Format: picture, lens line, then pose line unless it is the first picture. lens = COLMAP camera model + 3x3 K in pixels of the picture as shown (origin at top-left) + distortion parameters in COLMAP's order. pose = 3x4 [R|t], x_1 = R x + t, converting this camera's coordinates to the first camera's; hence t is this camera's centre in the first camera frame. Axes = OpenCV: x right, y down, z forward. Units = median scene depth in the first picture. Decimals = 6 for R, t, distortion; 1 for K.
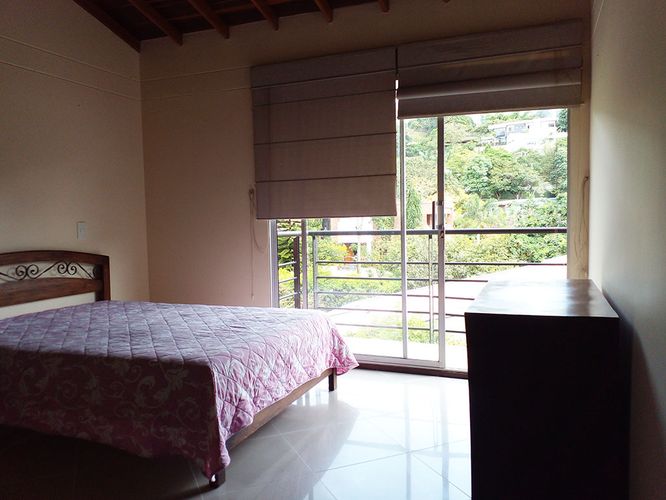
lens RADIAL K [[549.8, 0, 342.2], [0, 549.8, 250.5], [0, 0, 1]] dist [0.170185, -0.311122]
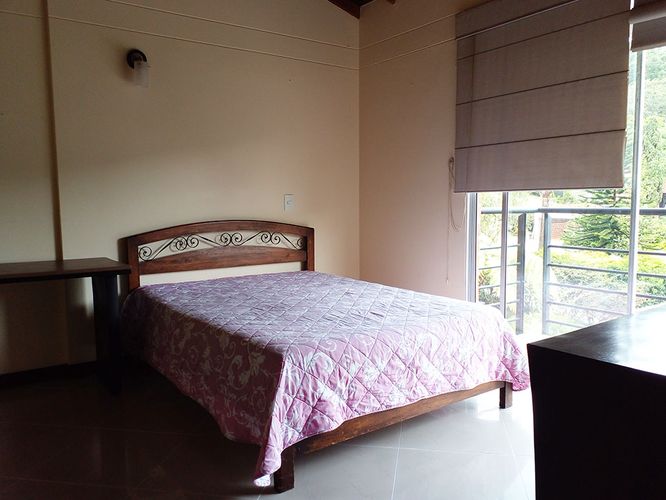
lens RADIAL K [[549.8, 0, 342.2], [0, 549.8, 250.5], [0, 0, 1]] dist [0.170185, -0.311122]
pose [[0.843013, 0.063595, -0.534120, 0.258948], [-0.040002, 0.997649, 0.055649, -0.011321], [0.536403, -0.025547, 0.843575, 0.263618]]
